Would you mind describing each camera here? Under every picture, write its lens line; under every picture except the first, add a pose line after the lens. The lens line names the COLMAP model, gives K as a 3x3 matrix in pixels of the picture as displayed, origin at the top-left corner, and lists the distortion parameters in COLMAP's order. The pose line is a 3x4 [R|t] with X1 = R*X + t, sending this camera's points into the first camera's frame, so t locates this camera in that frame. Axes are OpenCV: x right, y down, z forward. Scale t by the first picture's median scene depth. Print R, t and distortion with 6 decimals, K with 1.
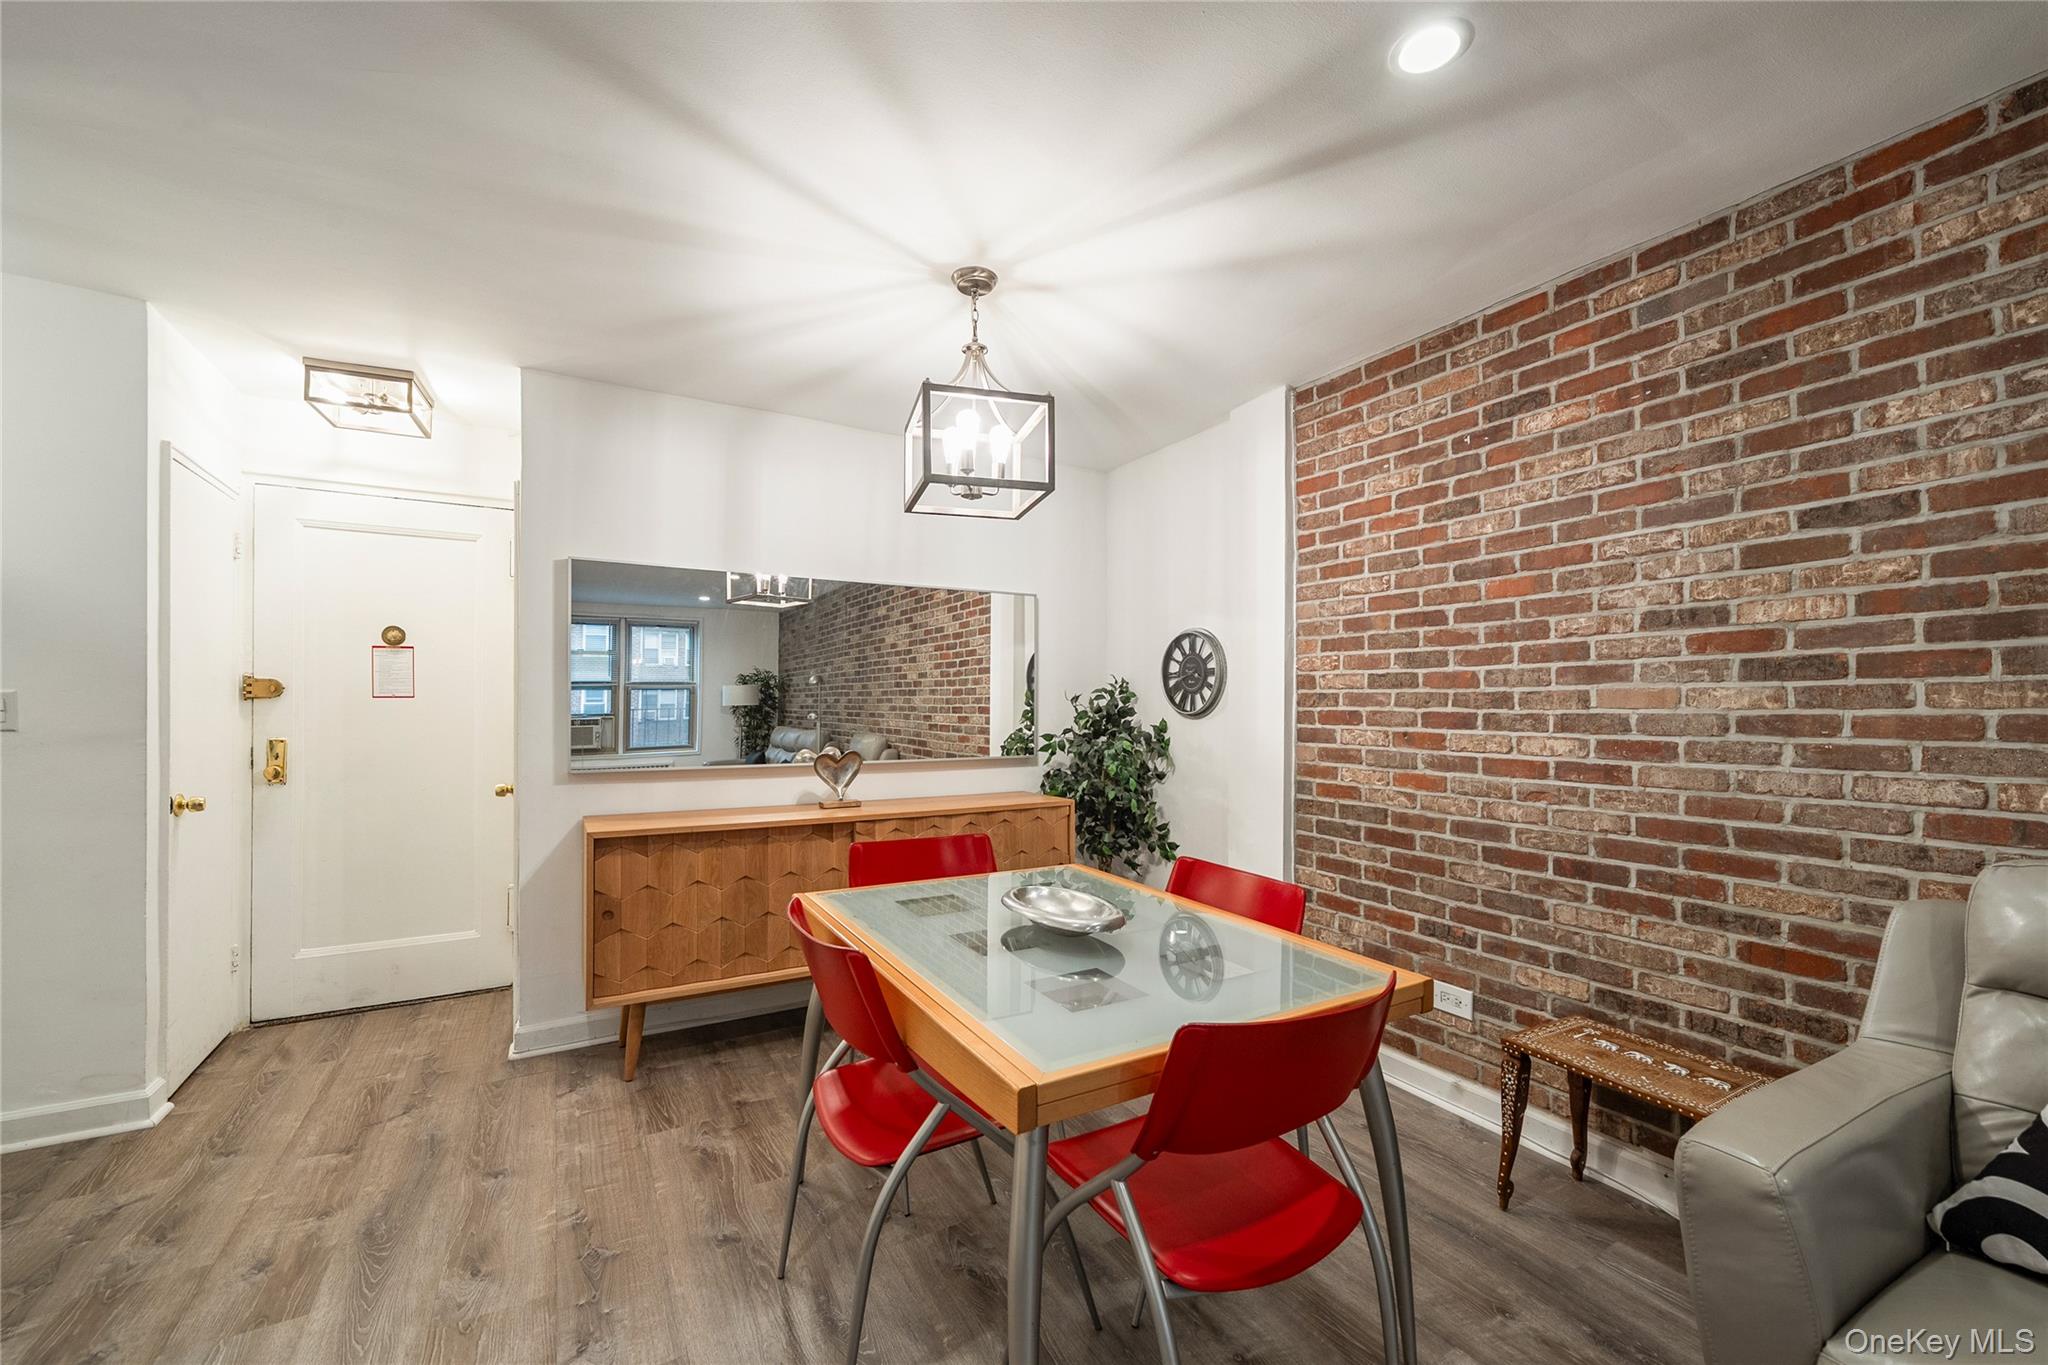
lens RADIAL K [[818.2, 0, 1020.8], [0, 818.2, 703.7], [0, 0, 1]] dist [-0.003969, -0.000251]
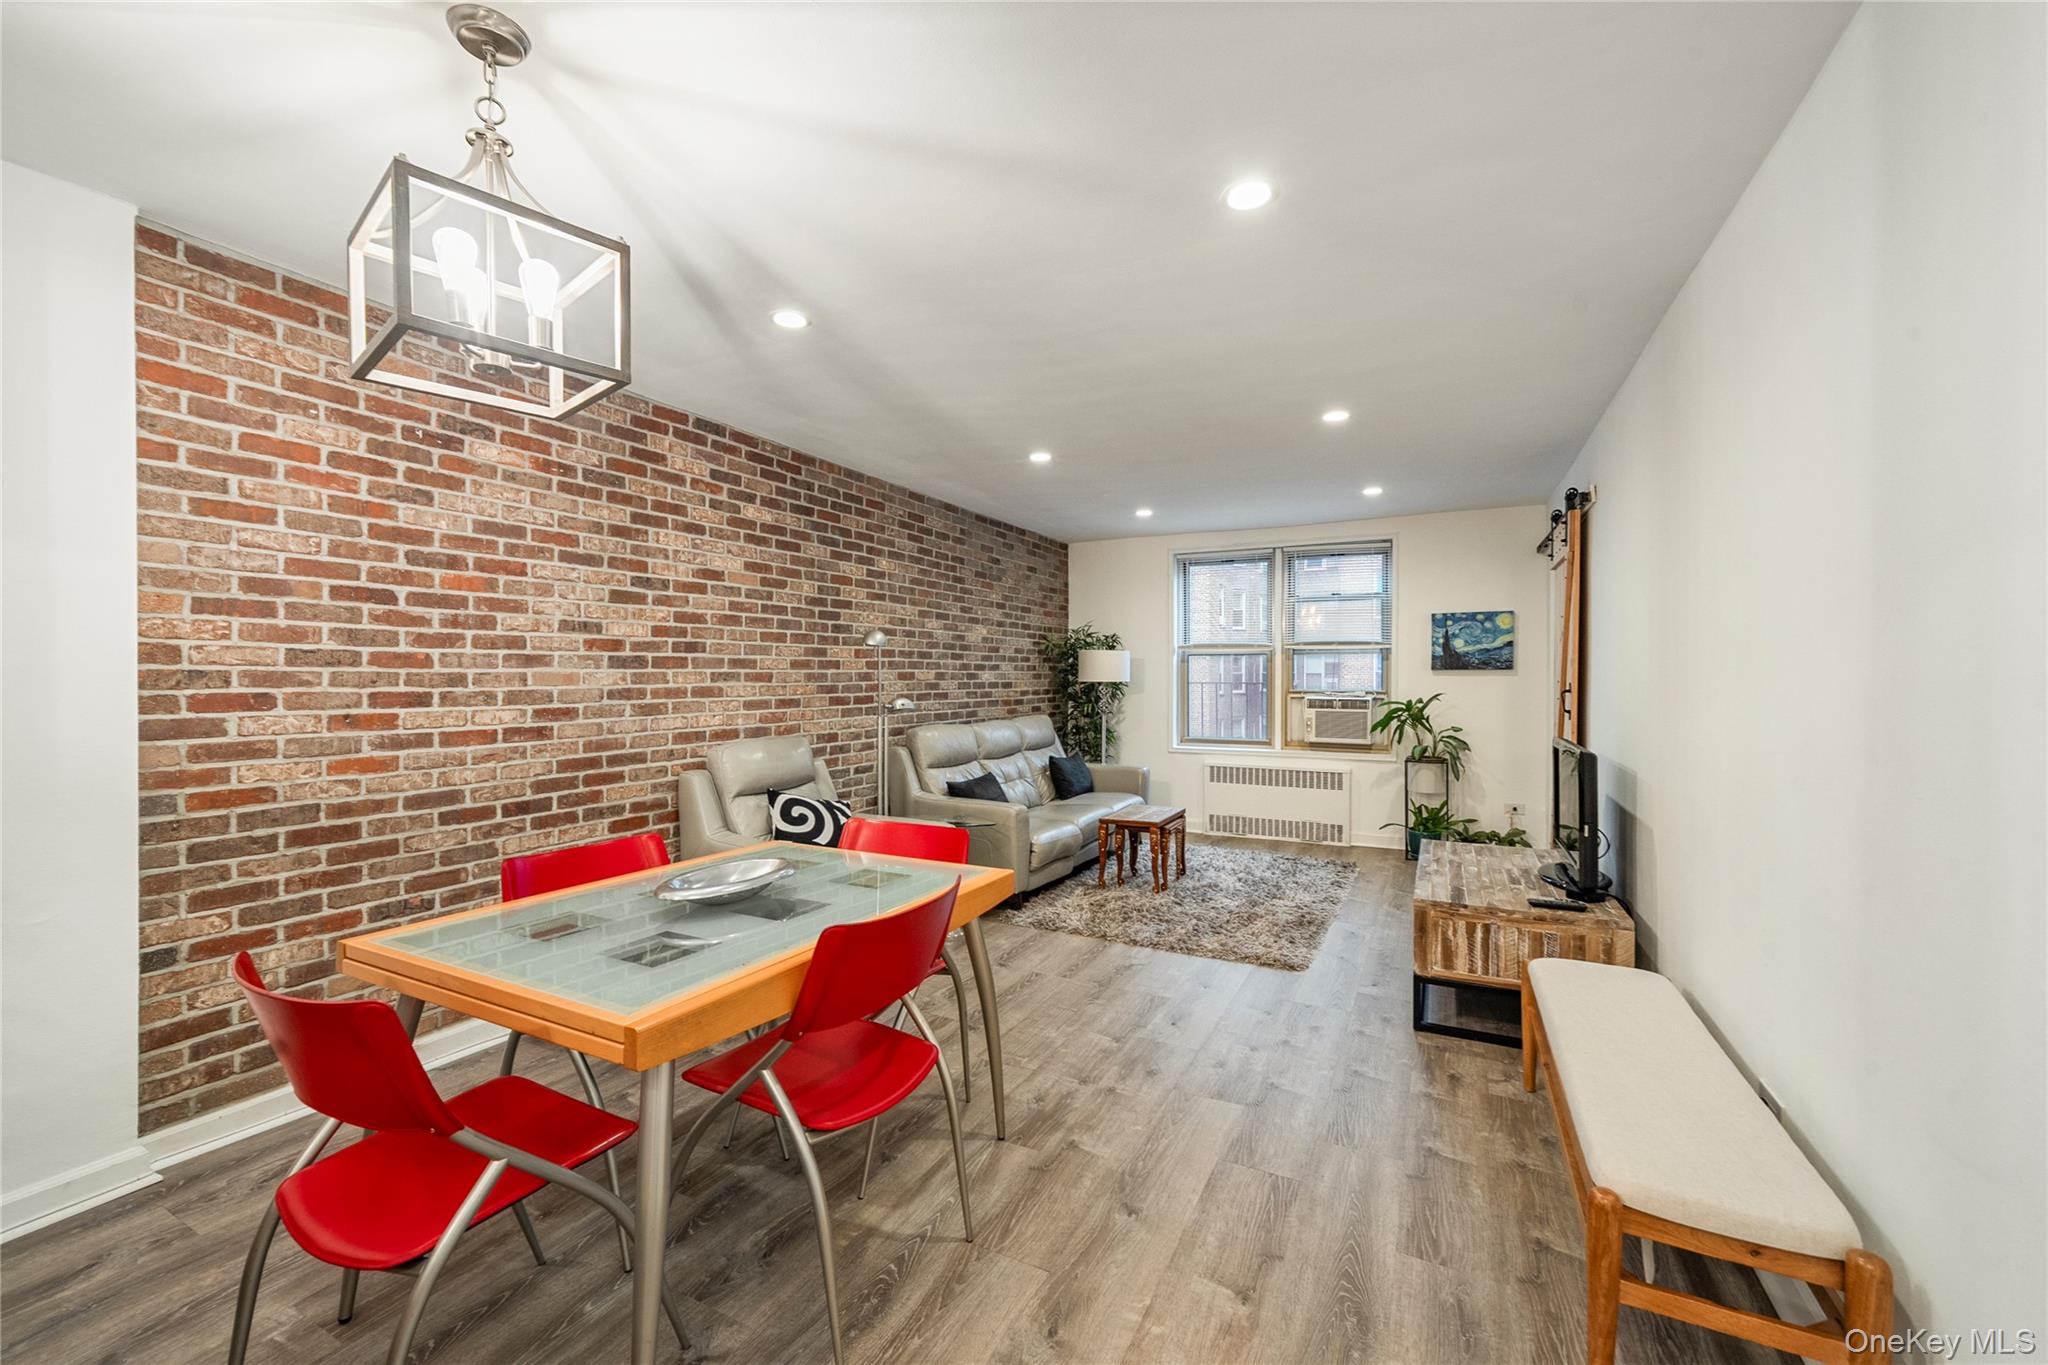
lens RADIAL K [[818.2, 0, 1016.2], [0, 818.2, 678.4], [0, 0, 1]] dist [-0.003969, -0.000251]
pose [[-0.542582, -0.006770, 0.839975, -0.724603], [-0.004701, 0.999976, 0.005023, -0.014429], [-0.839990, -0.001223, -0.542601, 0.878878]]
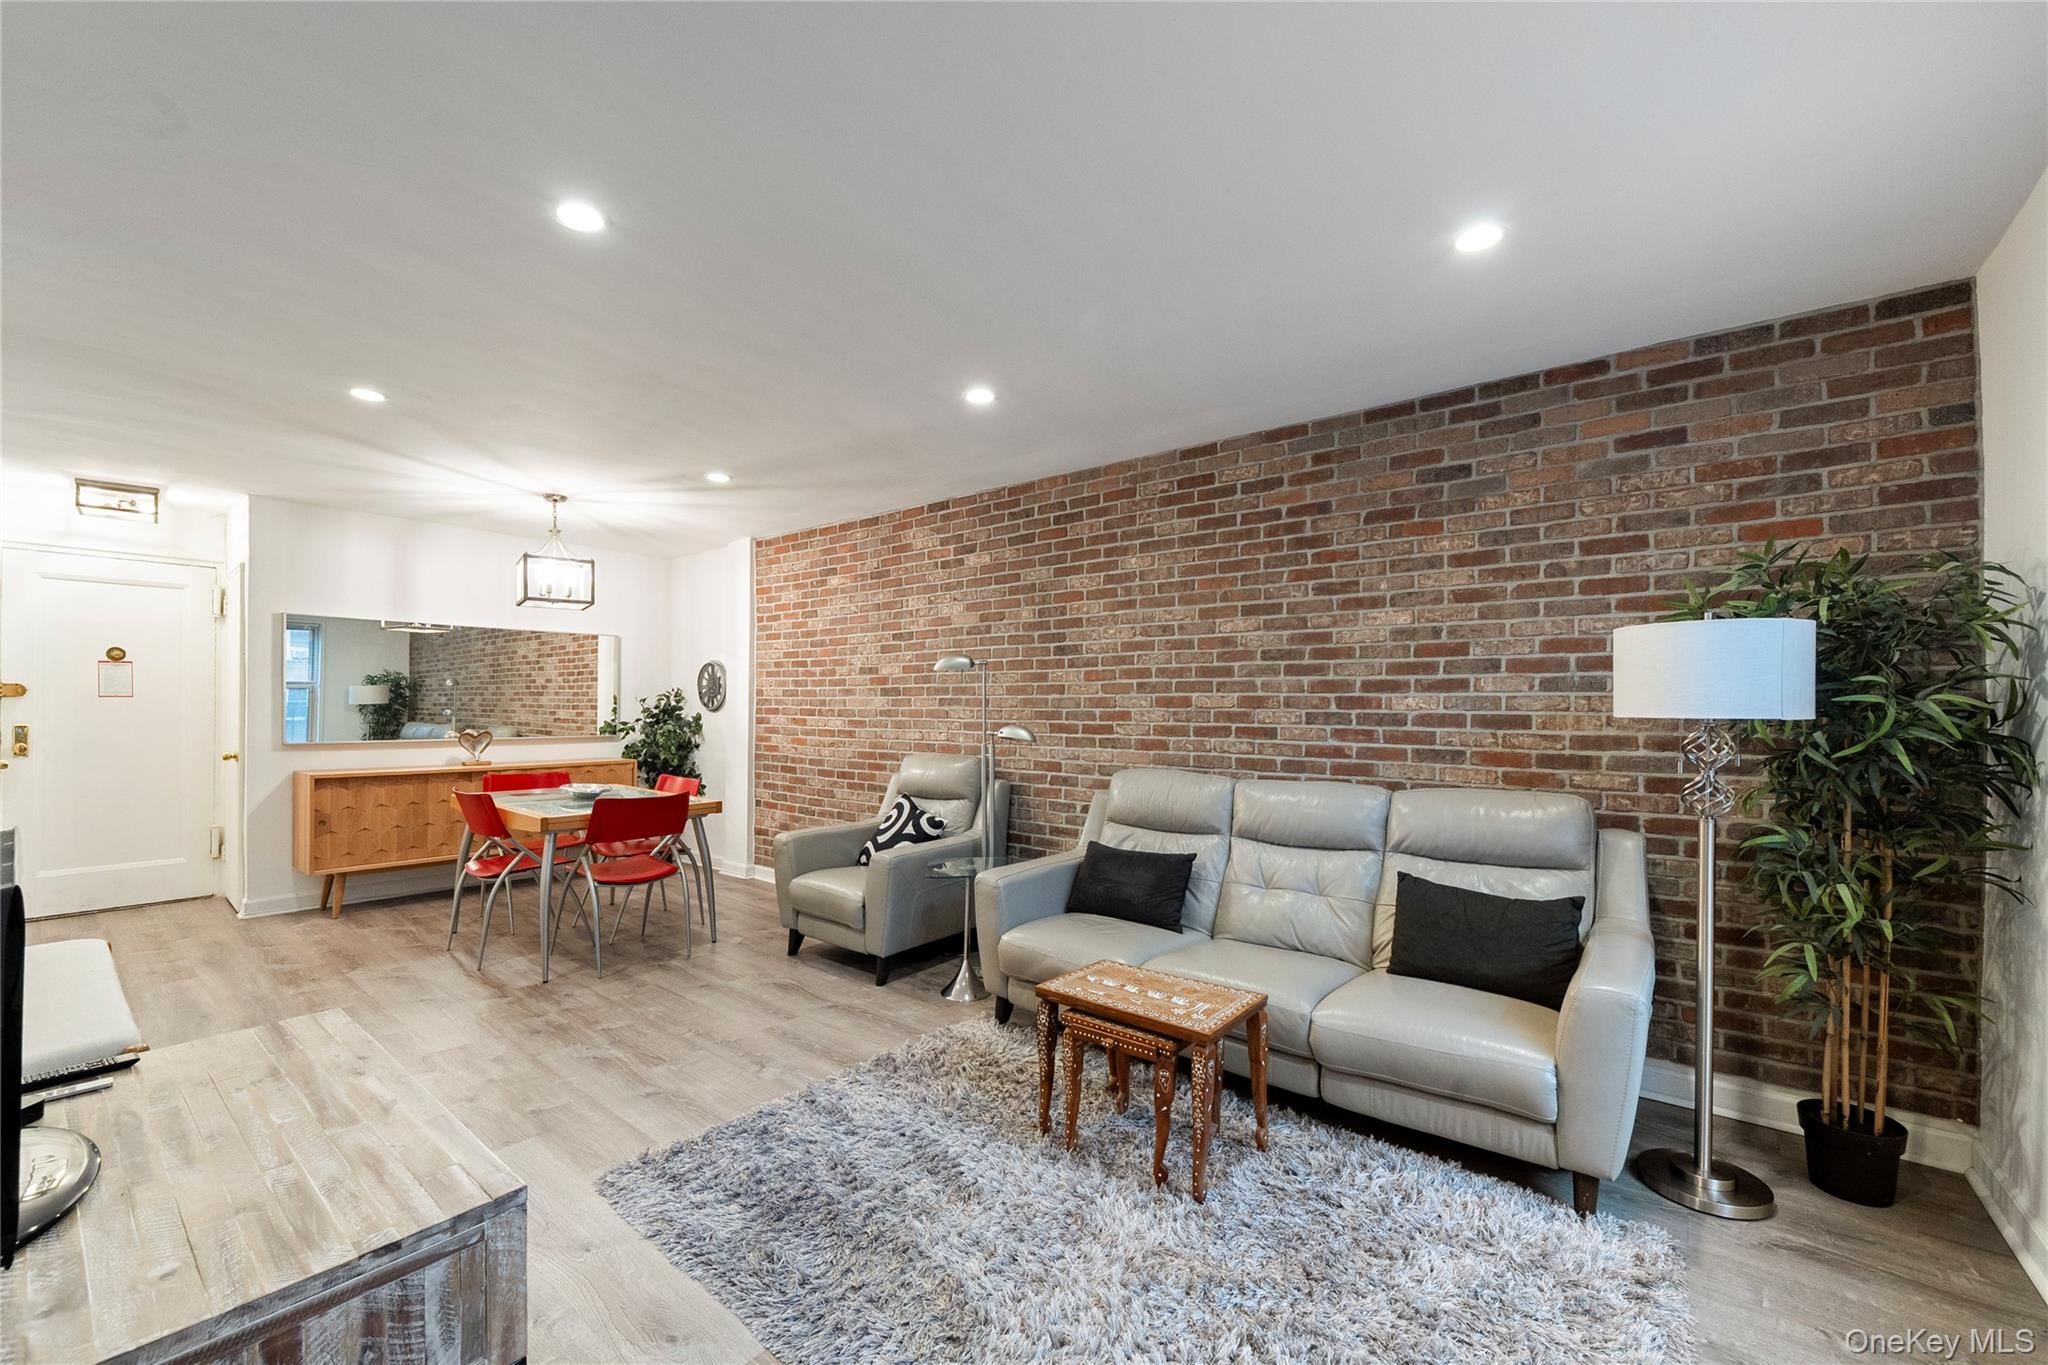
lens RADIAL K [[818.2, 0, 1016.0], [0, 818.2, 705.6], [0, 0, 1]] dist [-0.003969, -0.000251]
pose [[0.932296, 0.003496, 0.361679, 0.247537], [-0.004702, 0.999986, 0.002454, -0.004558], [-0.361666, -0.003988, 0.932299, -1.166155]]
